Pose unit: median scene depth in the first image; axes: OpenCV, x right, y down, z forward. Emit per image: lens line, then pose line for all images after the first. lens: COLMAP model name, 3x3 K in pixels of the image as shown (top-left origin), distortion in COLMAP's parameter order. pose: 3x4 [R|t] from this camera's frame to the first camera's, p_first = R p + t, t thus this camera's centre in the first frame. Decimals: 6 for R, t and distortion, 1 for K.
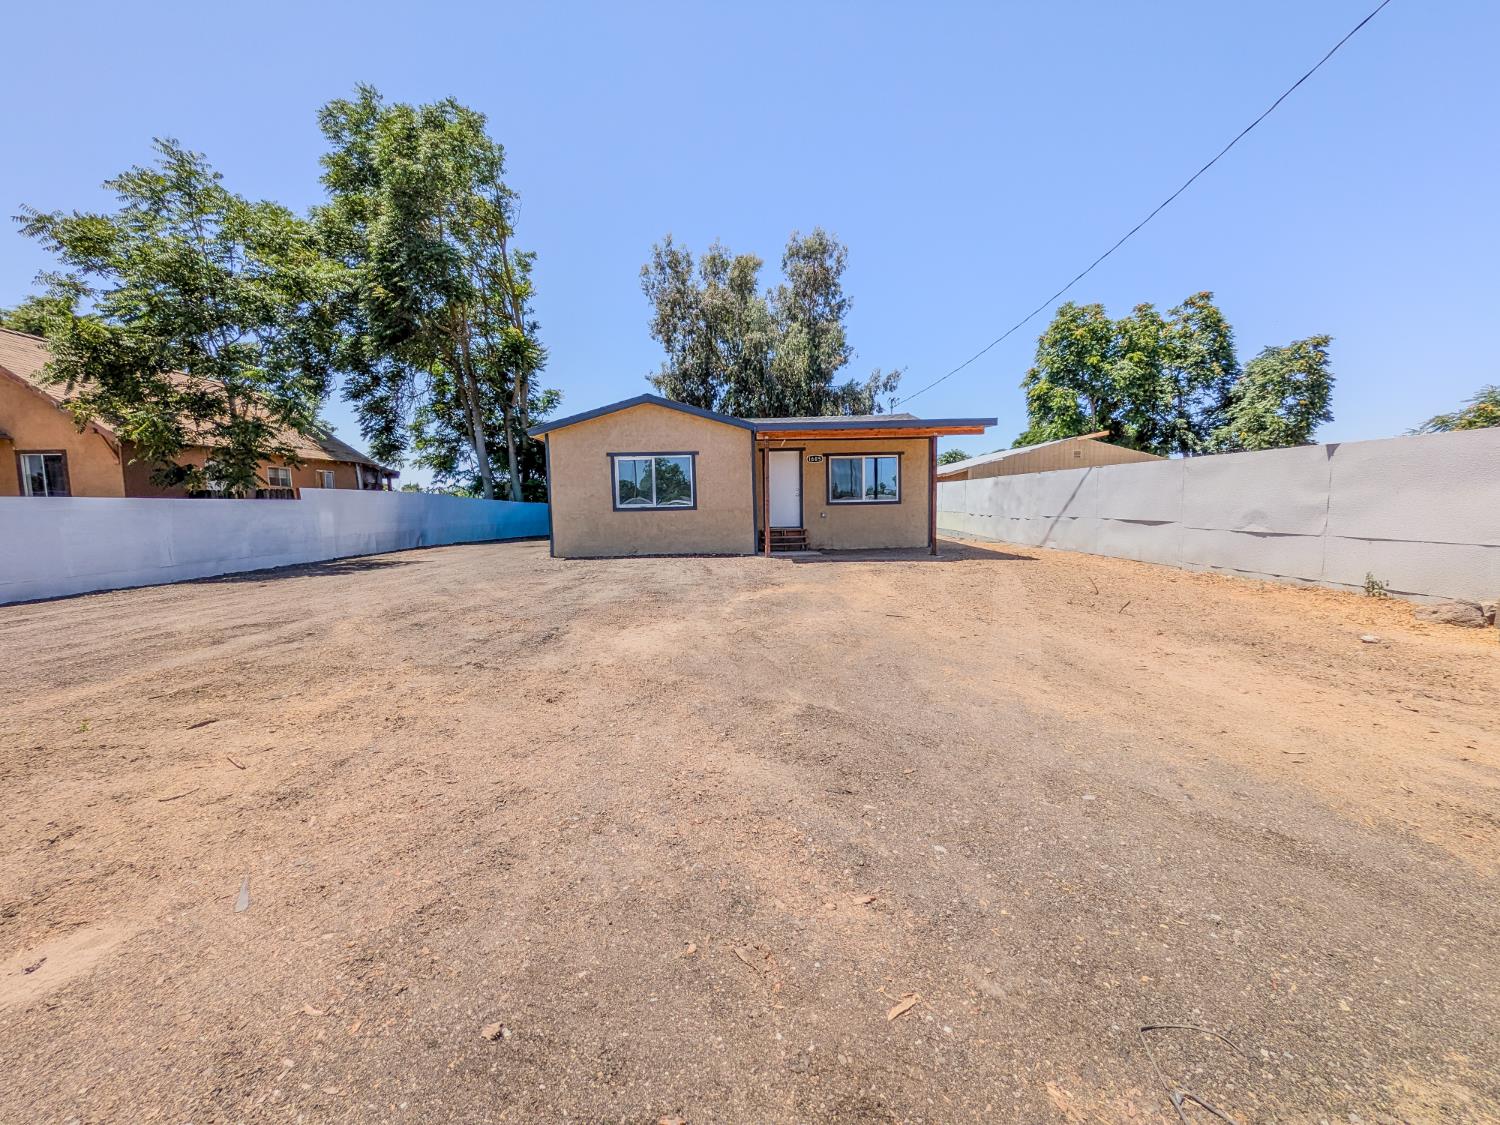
lens RADIAL K [[595.2, 0, 749.3], [0, 595.2, 557.7], [0, 0, 1]] dist [-0.000167, 0.001314]
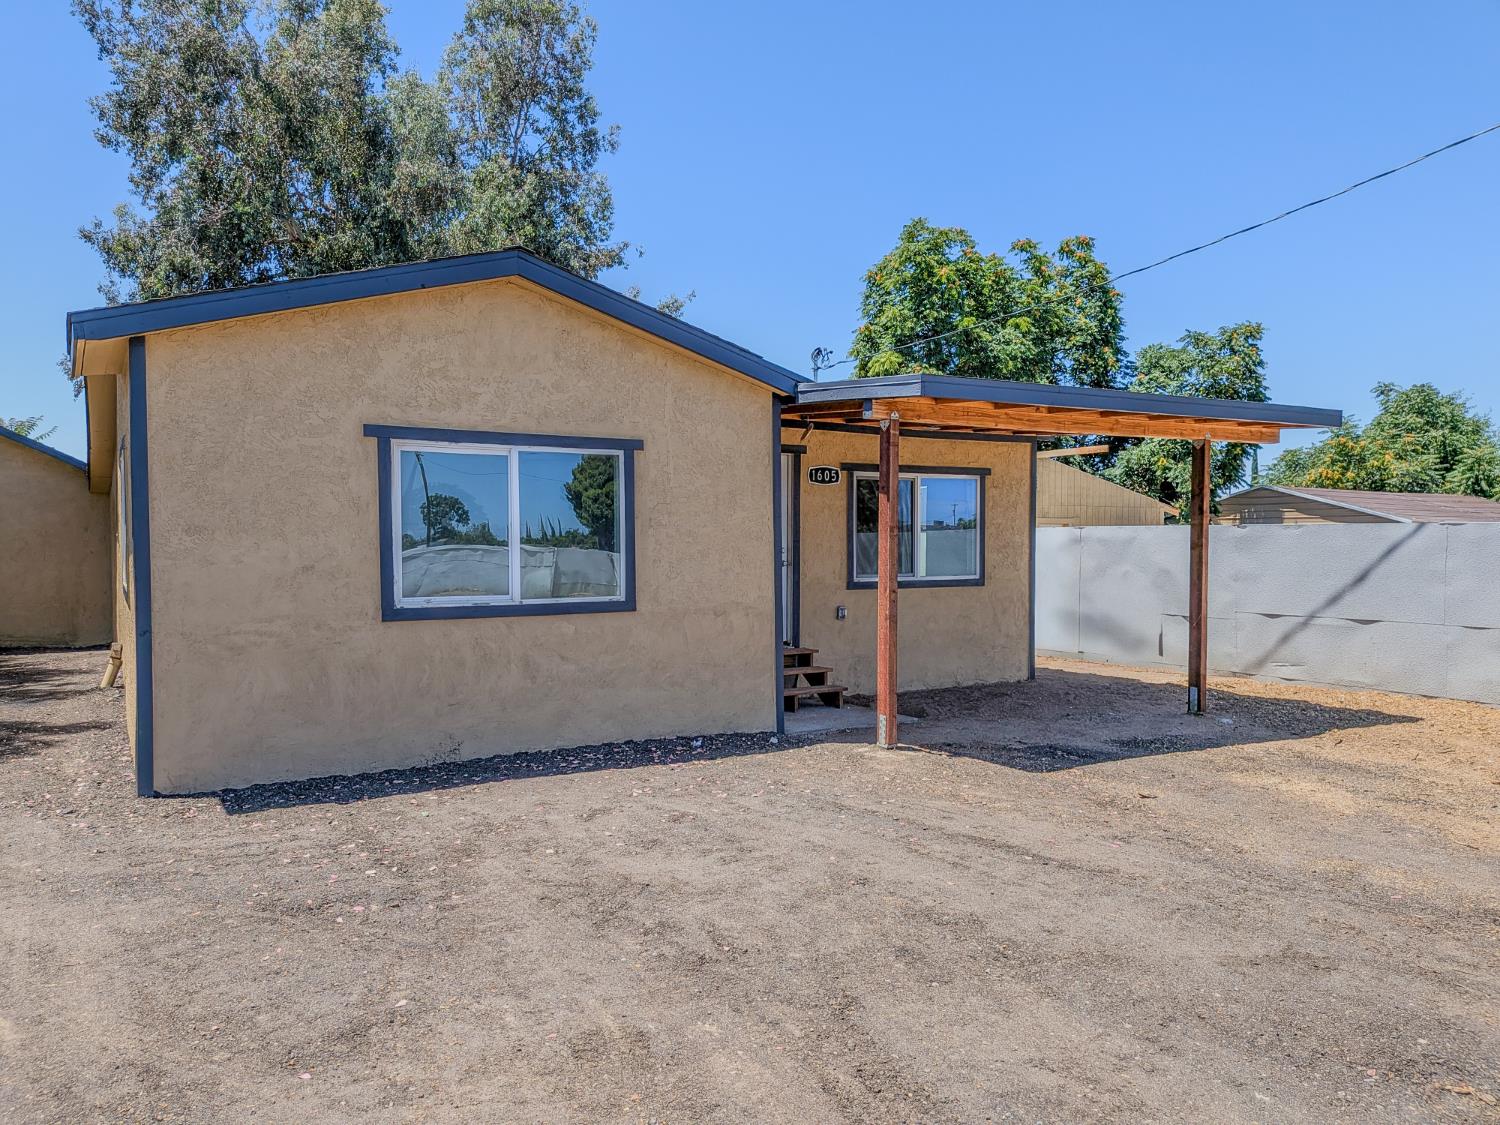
lens RADIAL K [[1072.3, 0, 751.2], [0, 1072.3, 607.5], [0, 0, 1]] dist [0.107071, -0.201074]
pose [[0.876886, -0.010227, 0.480589, -0.287460], [0.026432, 0.999287, -0.026964, -0.057160], [-0.479971, 0.036348, 0.876531, 0.381084]]
